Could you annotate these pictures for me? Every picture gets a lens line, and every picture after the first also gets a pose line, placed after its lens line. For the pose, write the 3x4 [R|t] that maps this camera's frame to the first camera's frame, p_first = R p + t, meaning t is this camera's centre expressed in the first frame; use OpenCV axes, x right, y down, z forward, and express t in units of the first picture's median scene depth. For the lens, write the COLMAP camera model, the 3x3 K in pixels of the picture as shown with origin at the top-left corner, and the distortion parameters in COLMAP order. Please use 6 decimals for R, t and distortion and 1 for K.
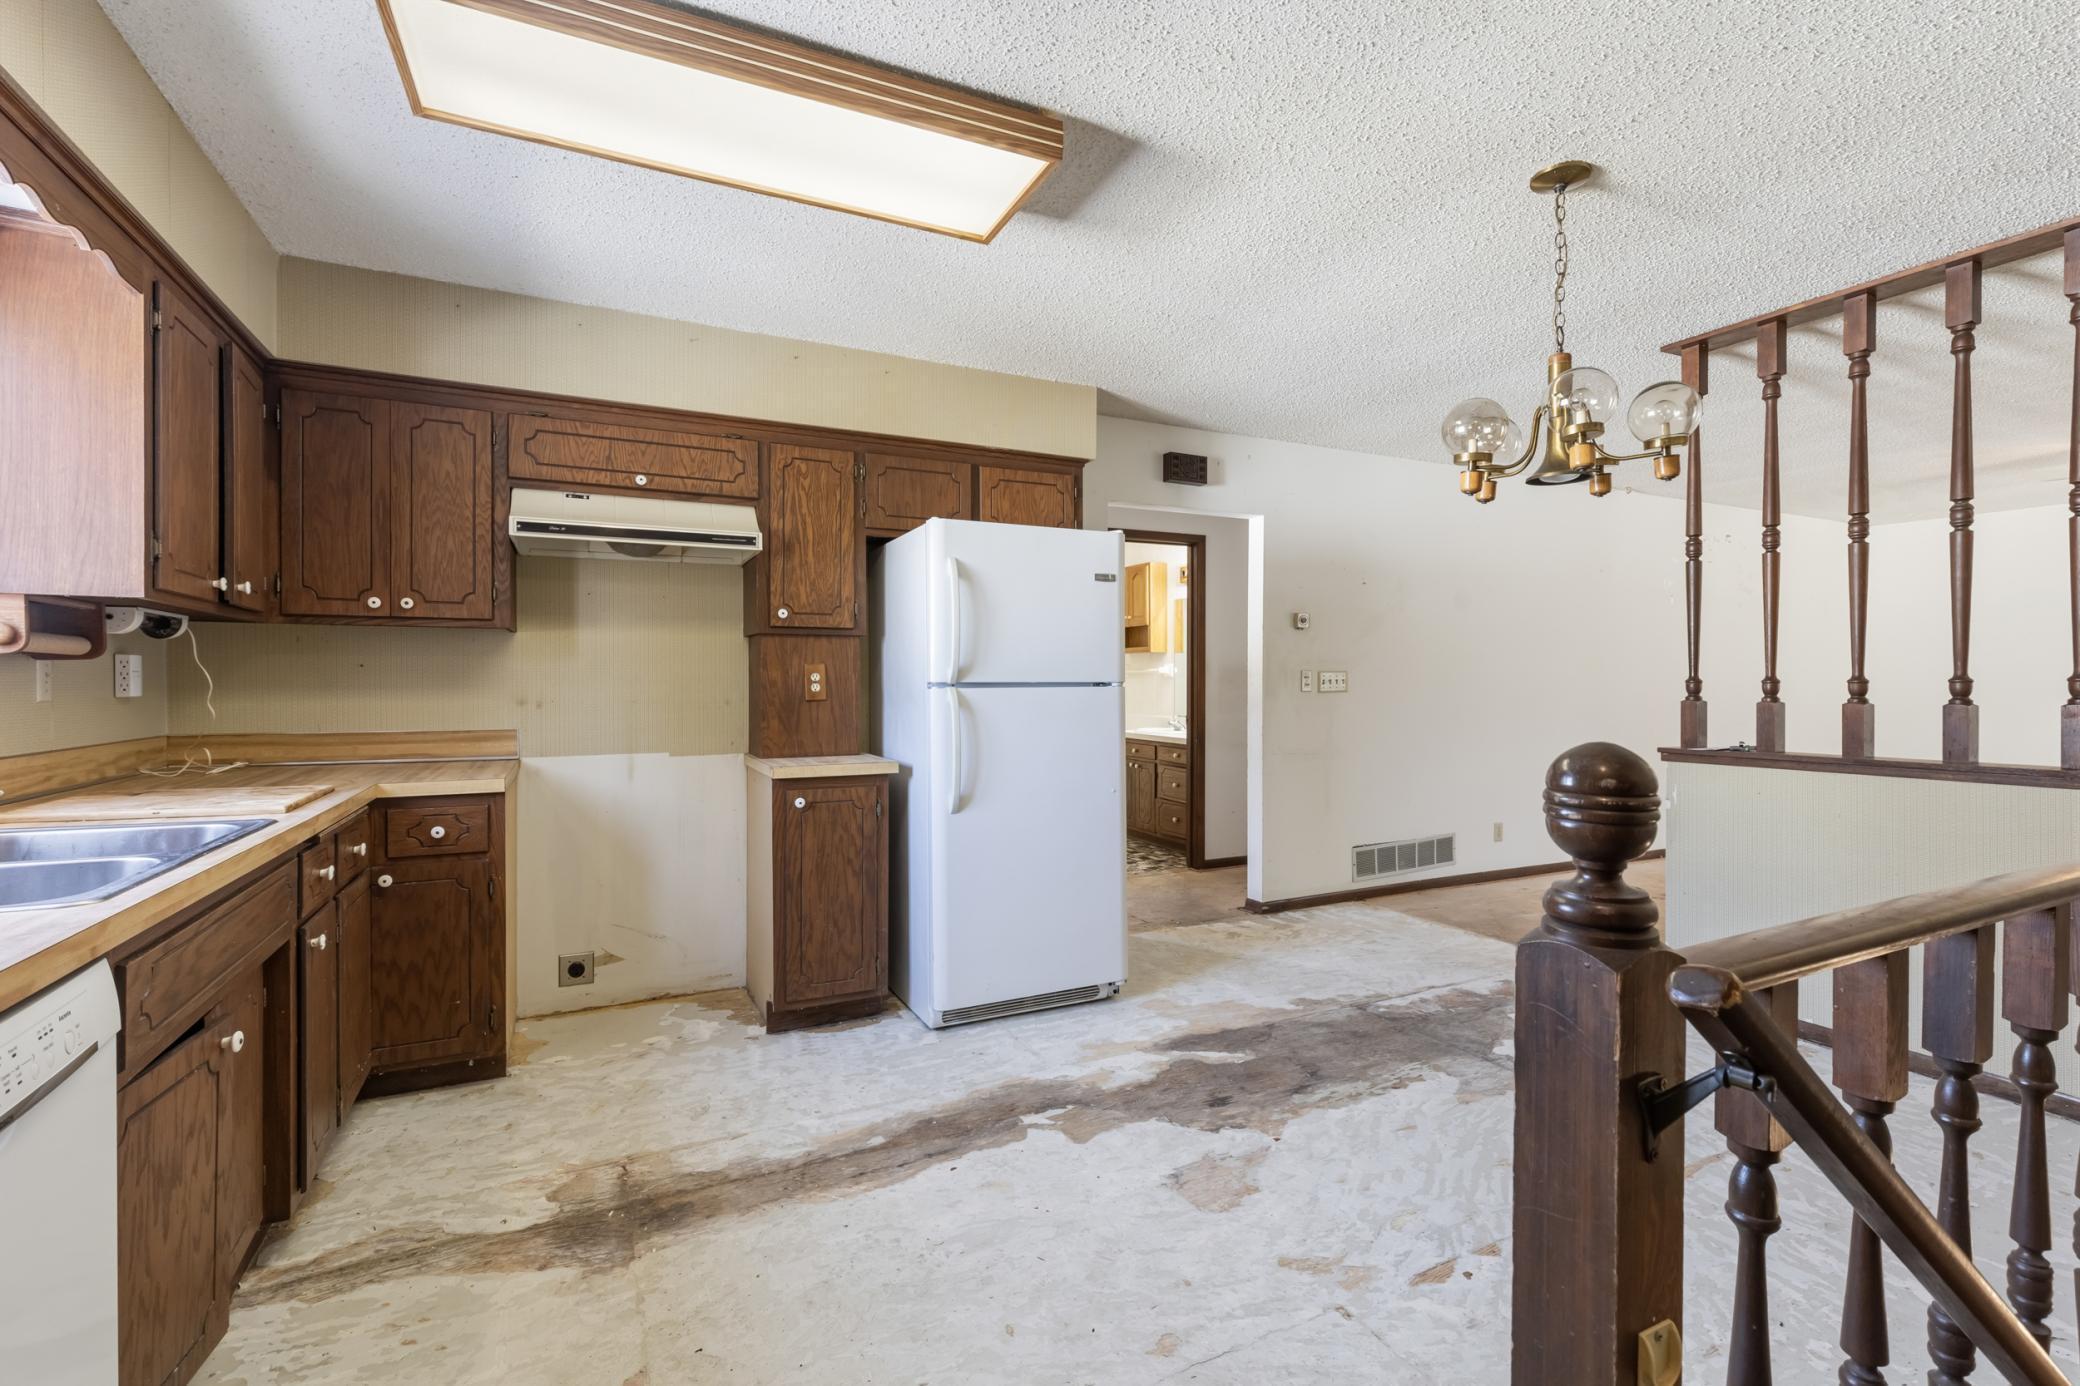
lens RADIAL K [[921.3, 0, 1047.6], [0, 921.3, 688.4], [0, 0, 1]] dist [0.000587, 0.000344]
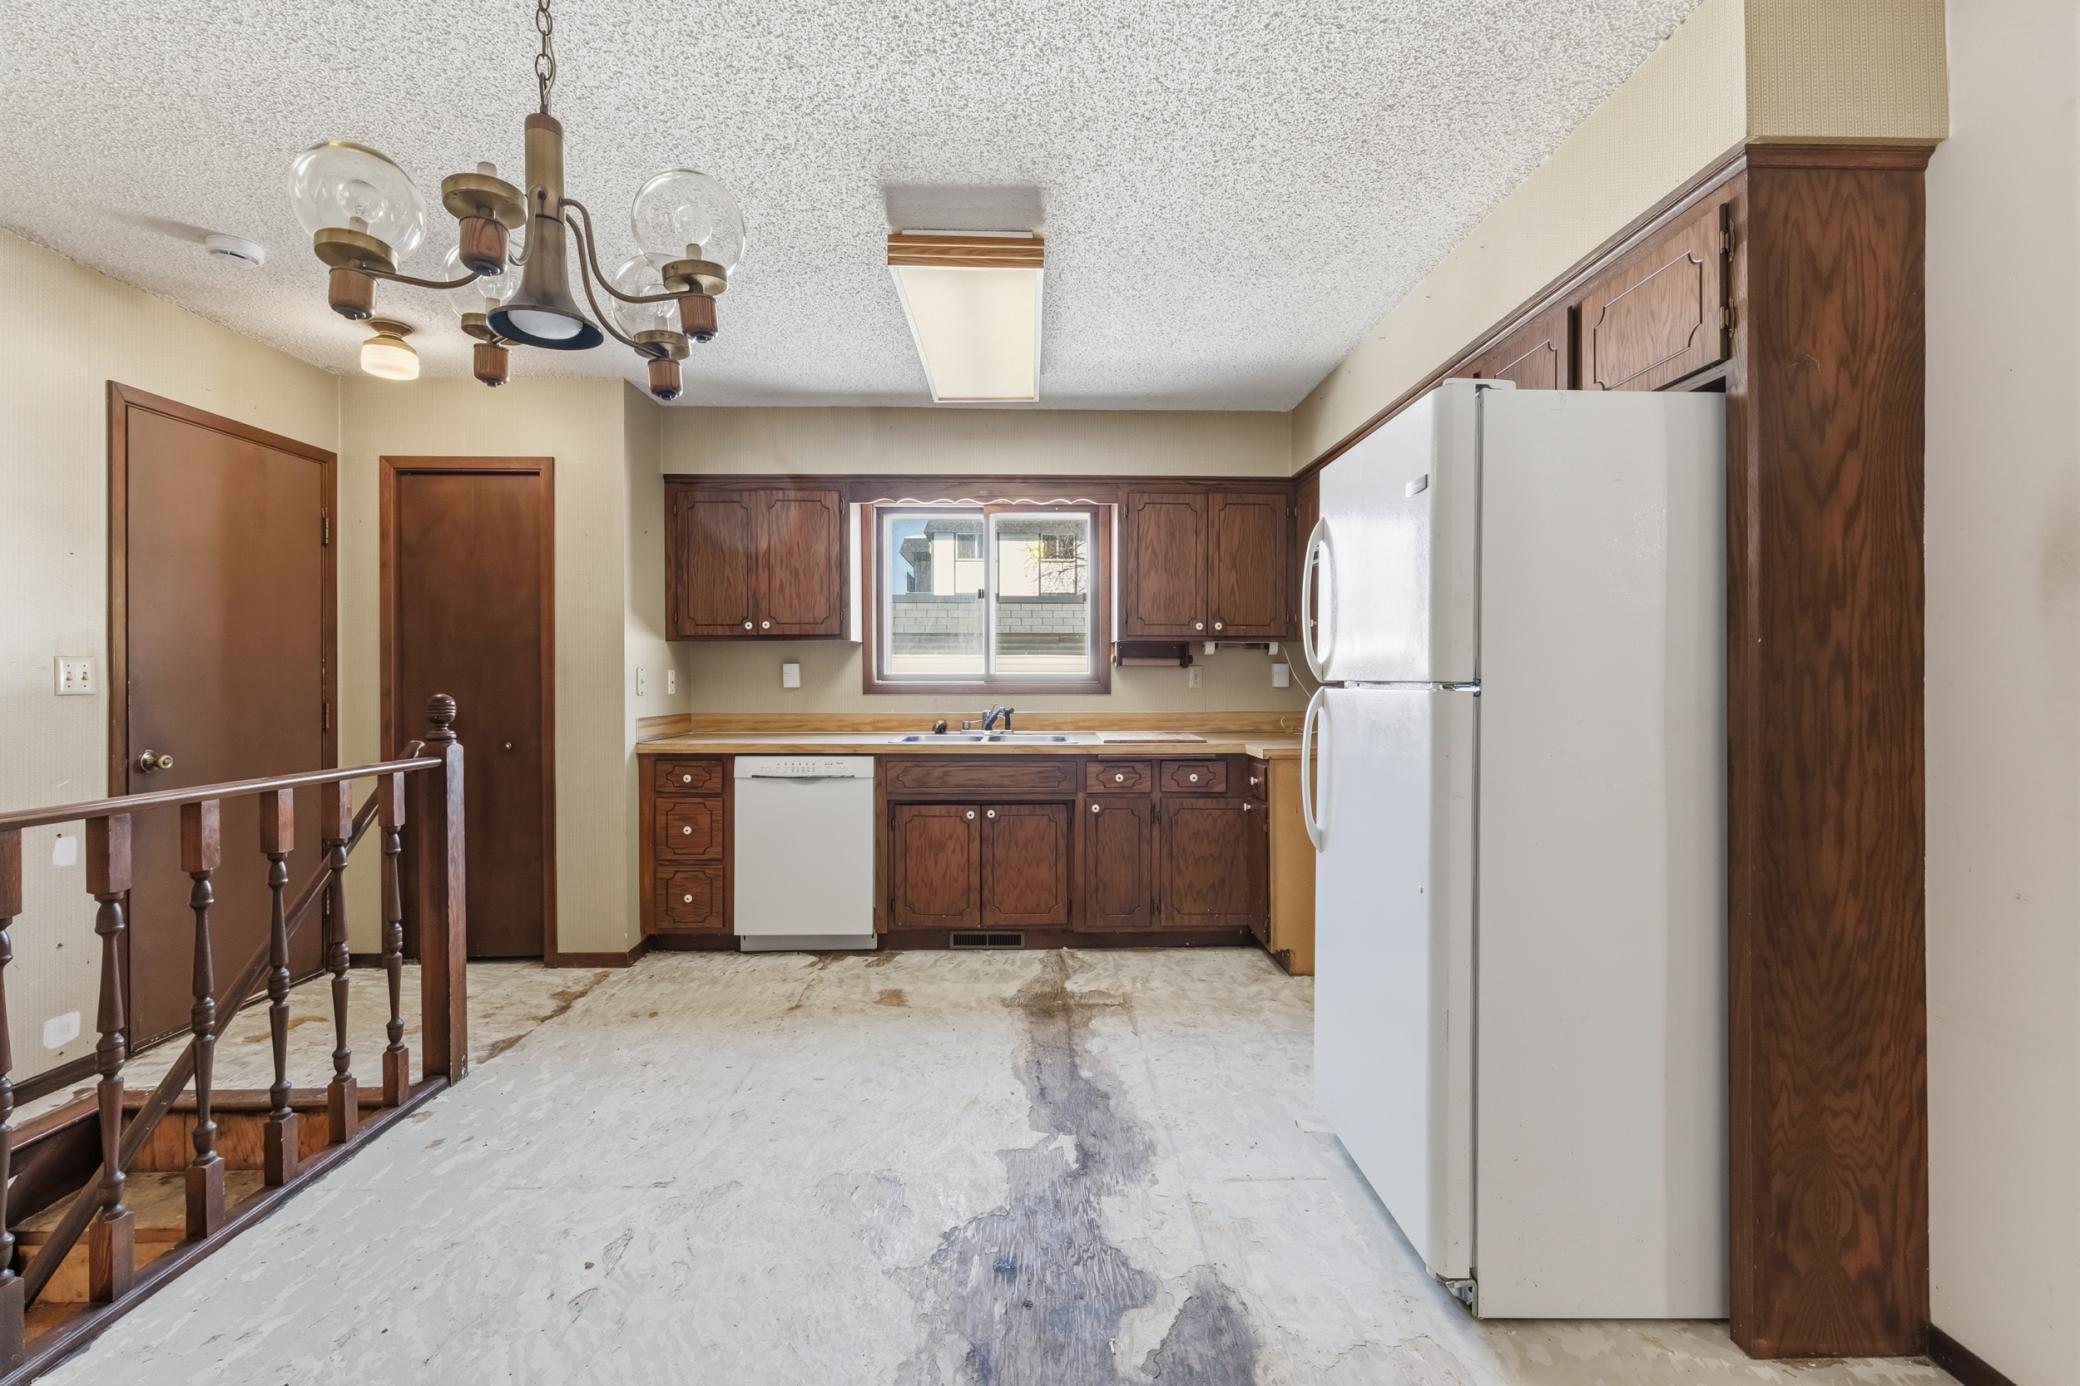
lens RADIAL K [[933.5, 0, 1052.2], [0, 933.5, 682.5], [0, 0, 1]] dist [0.000283, 0.000538]
pose [[-0.420516, 0.004451, -0.907274, 0.800454], [-0.007048, 0.999942, 0.008172, -0.011383], [0.907258, 0.009831, -0.420460, 1.290919]]
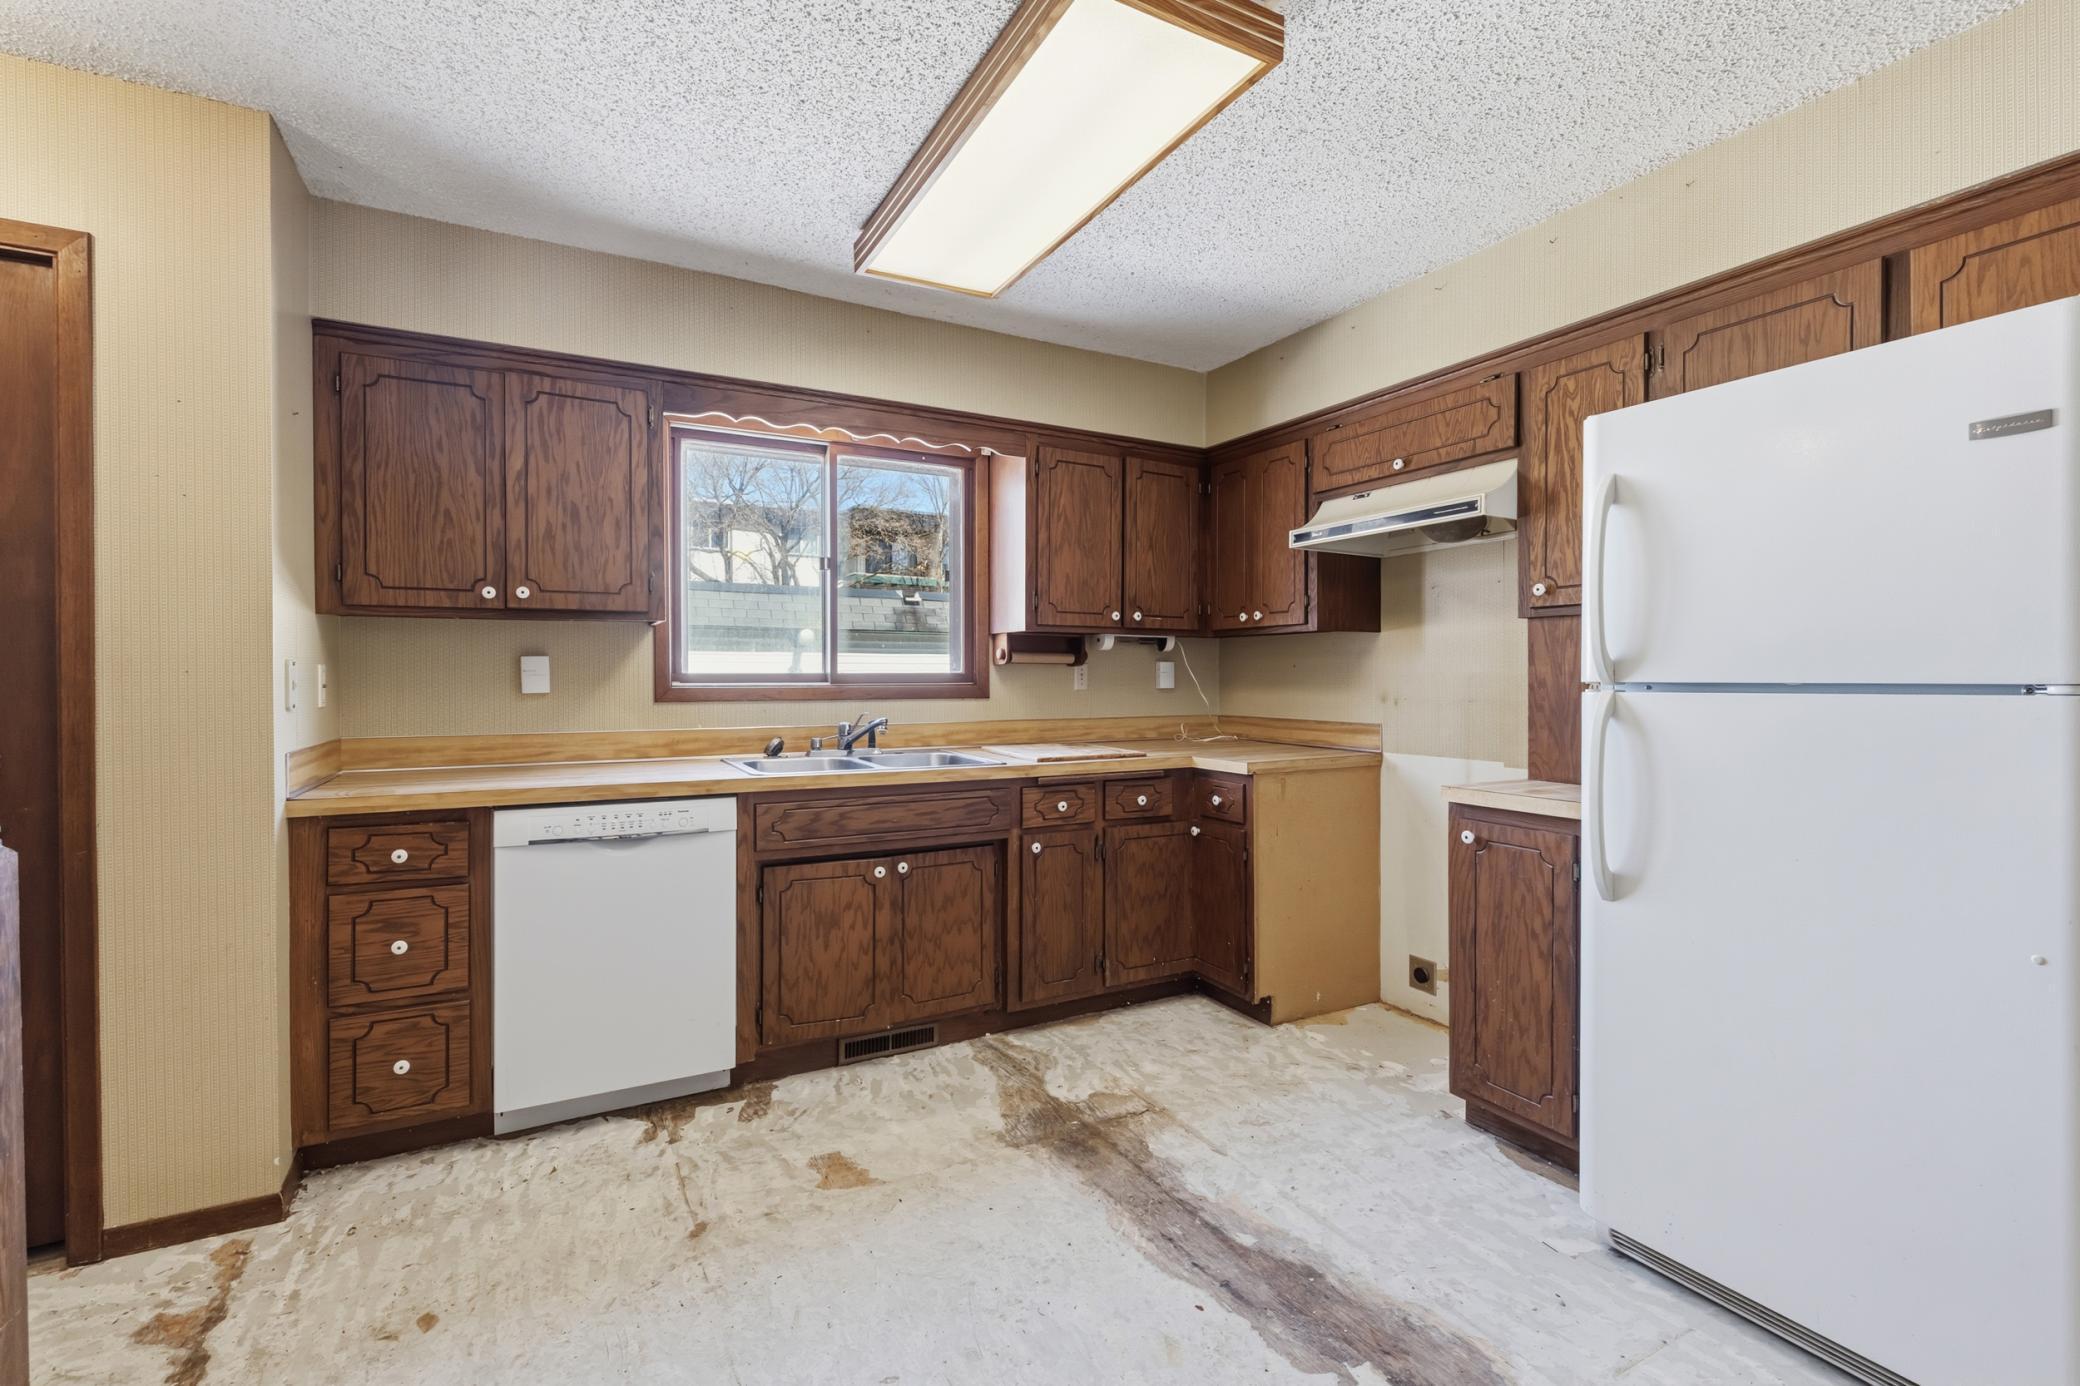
lens RADIAL K [[933.5, 0, 1052.2], [0, 933.5, 682.5], [0, 0, 1]] dist [0.000283, 0.000538]
pose [[0.040699, 0.006023, -0.999153, 0.566190], [-0.007568, 0.999955, 0.005719, -0.008401], [0.999143, 0.007329, 0.040743, 0.702484]]
